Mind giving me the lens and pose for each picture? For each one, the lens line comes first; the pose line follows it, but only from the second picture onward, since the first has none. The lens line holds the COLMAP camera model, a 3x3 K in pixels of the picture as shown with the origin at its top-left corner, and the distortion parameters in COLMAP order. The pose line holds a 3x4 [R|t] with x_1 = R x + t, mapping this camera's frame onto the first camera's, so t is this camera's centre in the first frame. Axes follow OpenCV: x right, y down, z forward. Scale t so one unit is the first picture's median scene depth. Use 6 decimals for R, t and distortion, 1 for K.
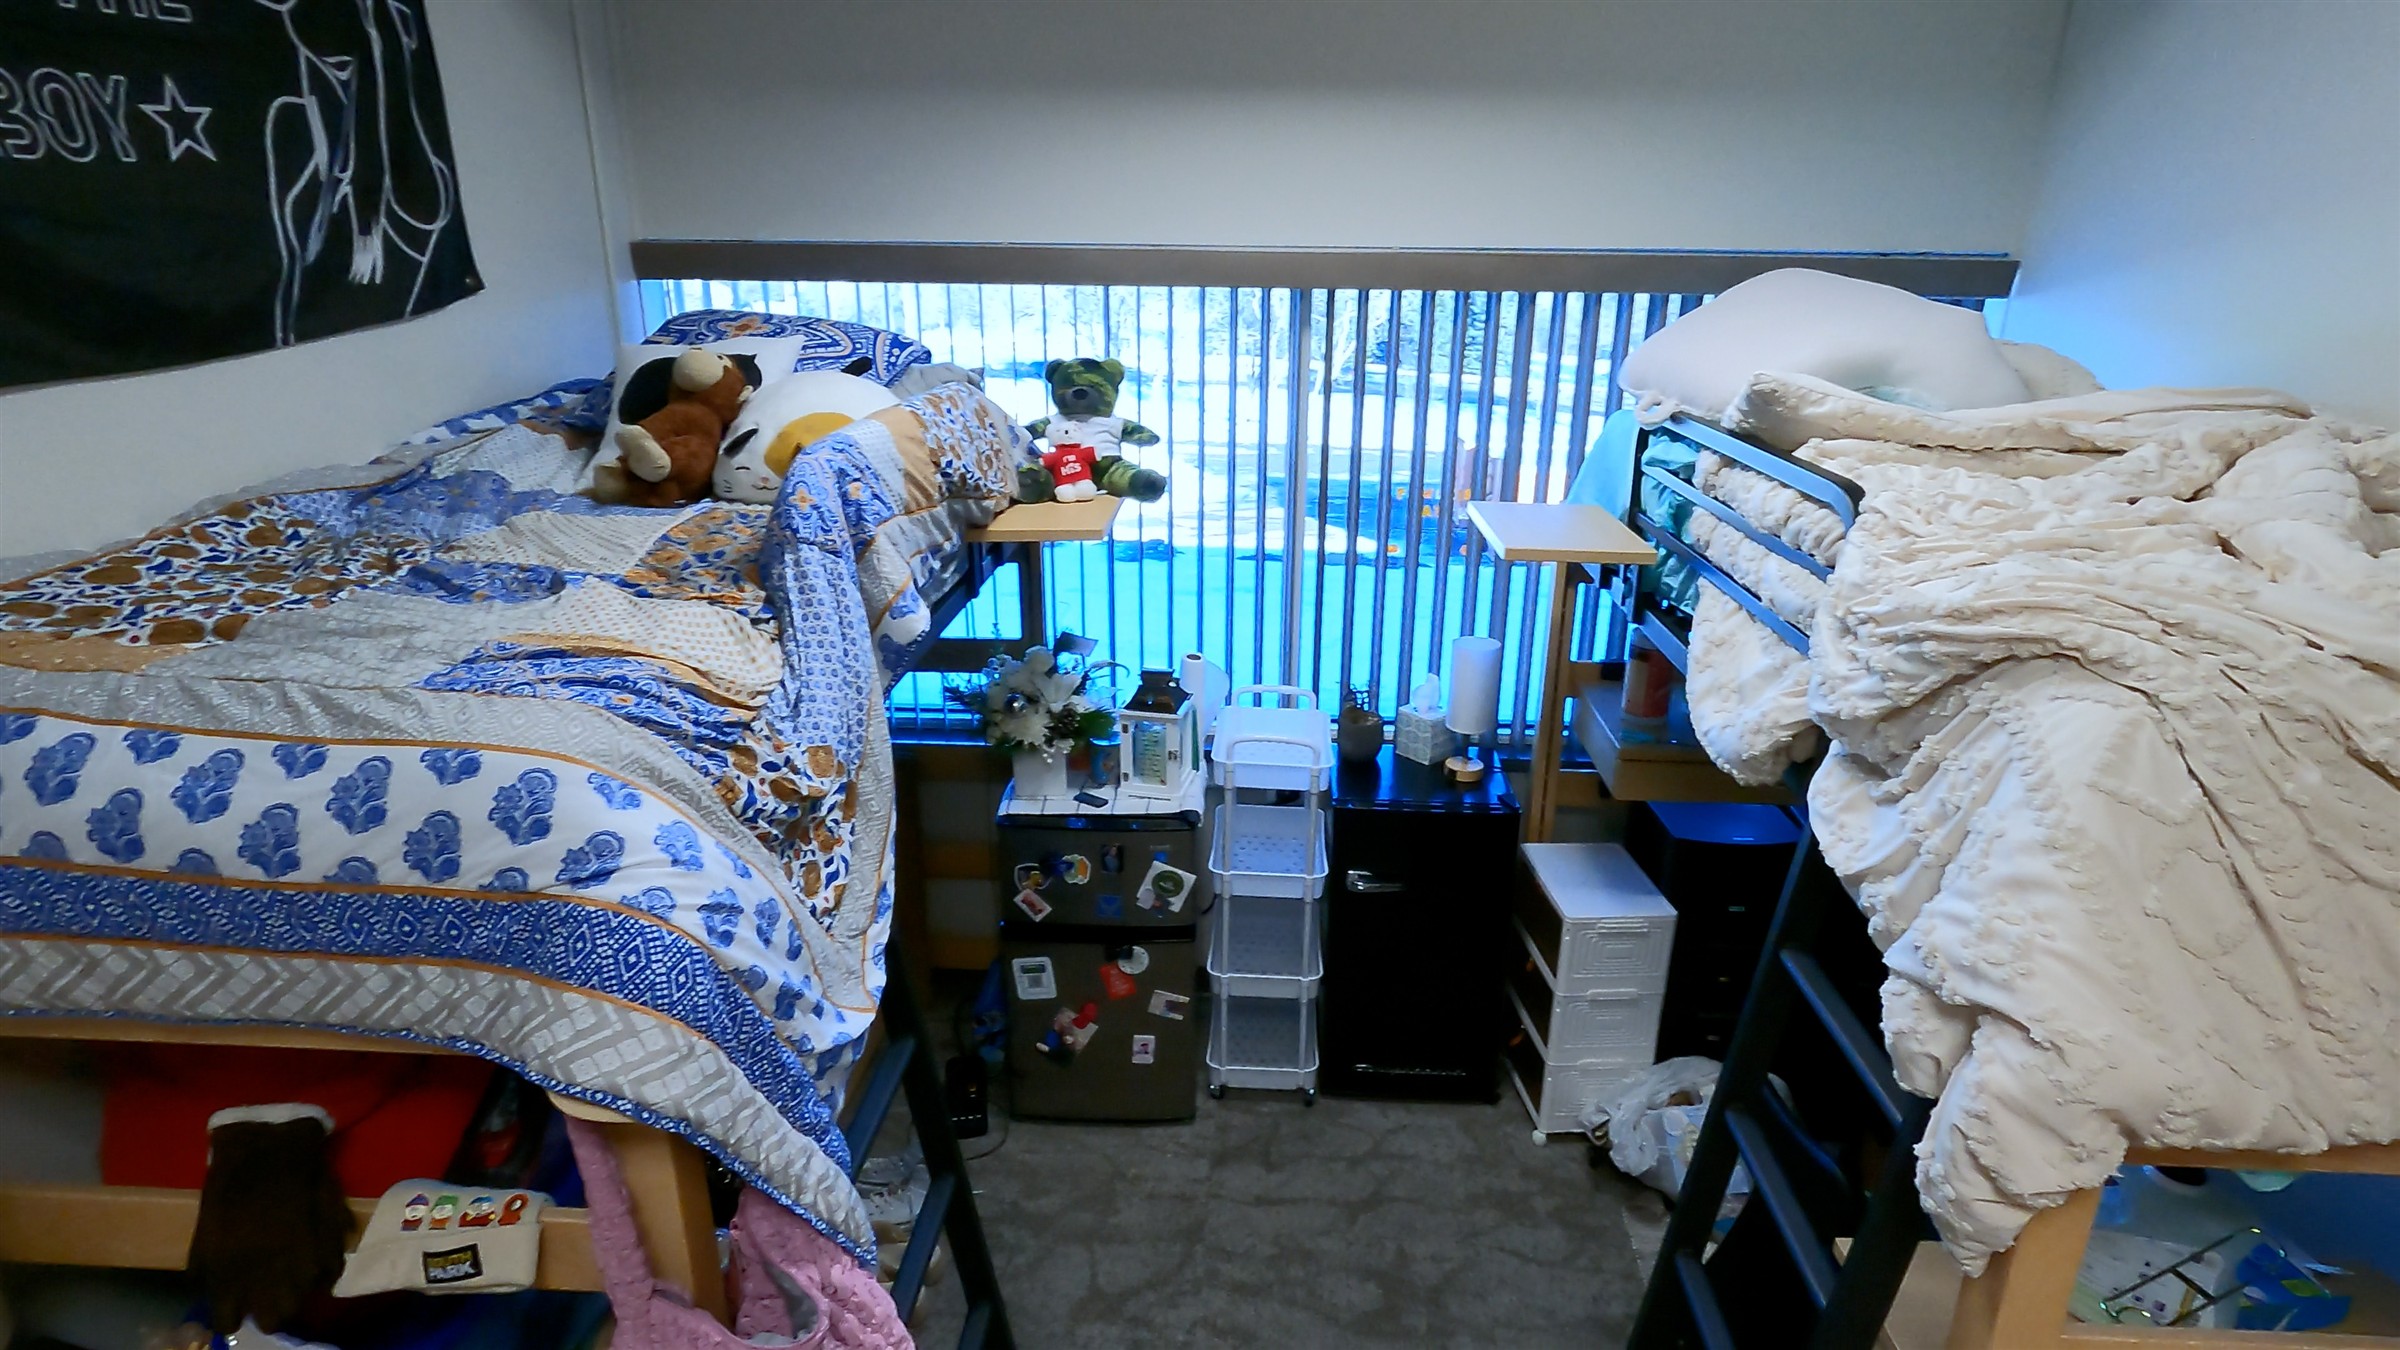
lens RADIAL K [[1252.0, 0, 1200.0], [0, 1252.0, 675.0], [0, 0, 1]] dist [-0.001663, -0.000984]
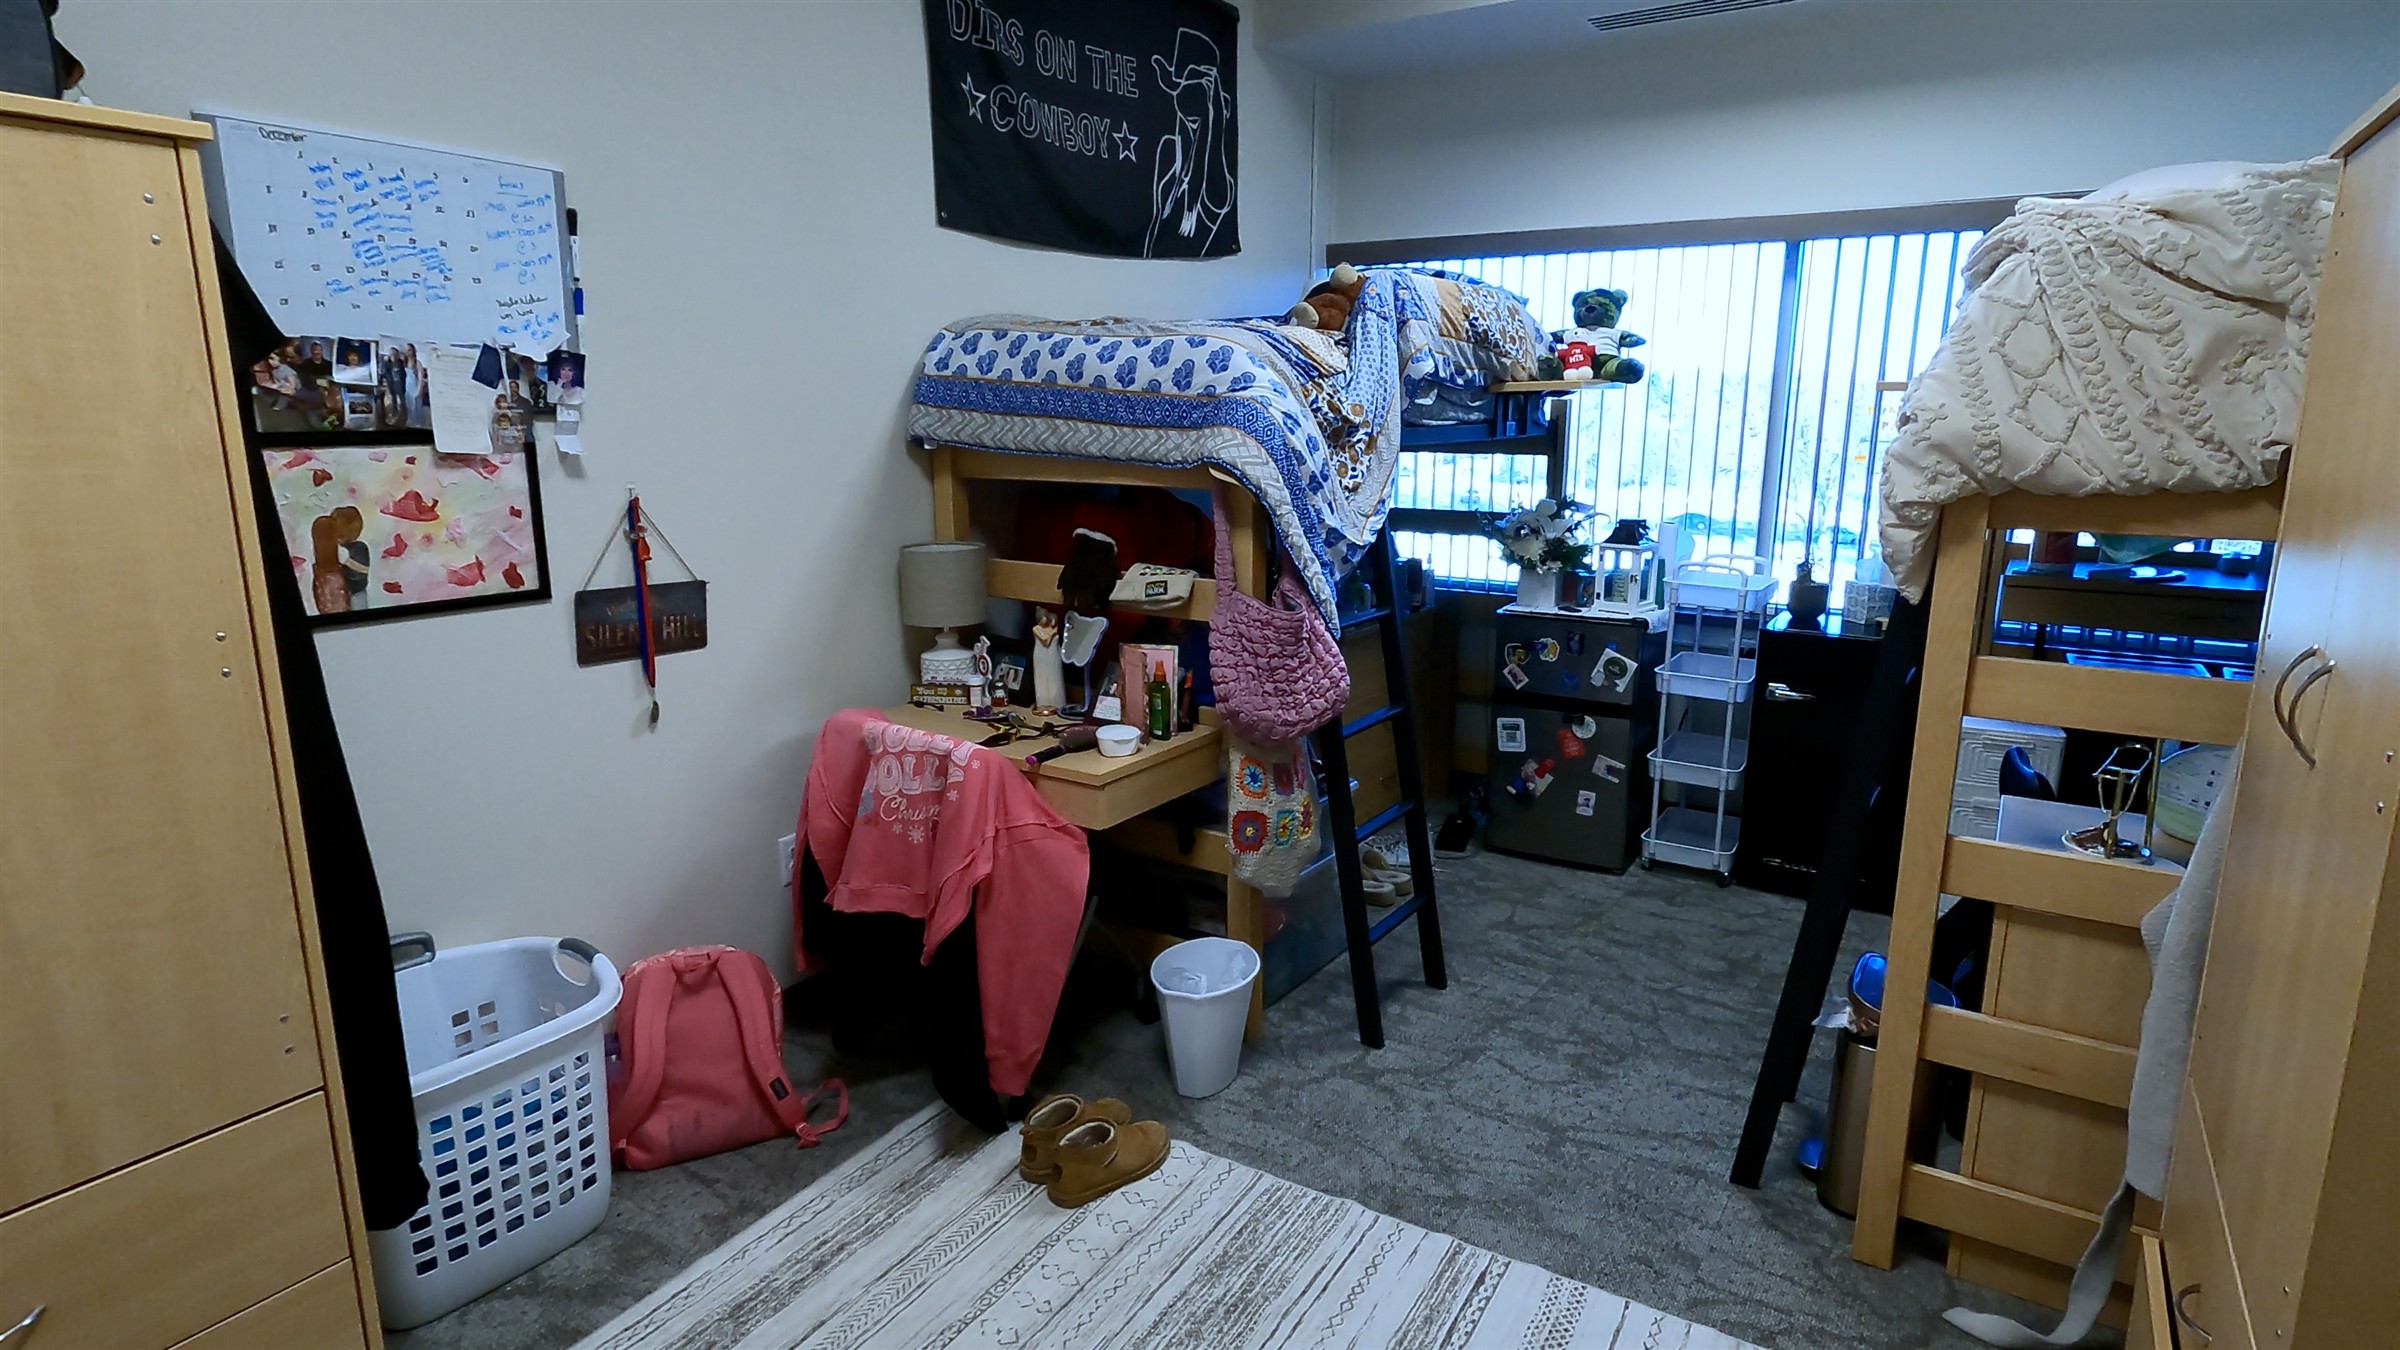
lens RADIAL K [[1252.0, 0, 1200.0], [0, 1252.0, 675.0], [0, 0, 1]] dist [-0.001663, -0.000984]
pose [[0.861503, 0.103309, -0.497132, 0.332762], [-0.163664, 0.983326, -0.079275, 0.454220], [0.480653, 0.149658, 0.864046, -0.483993]]
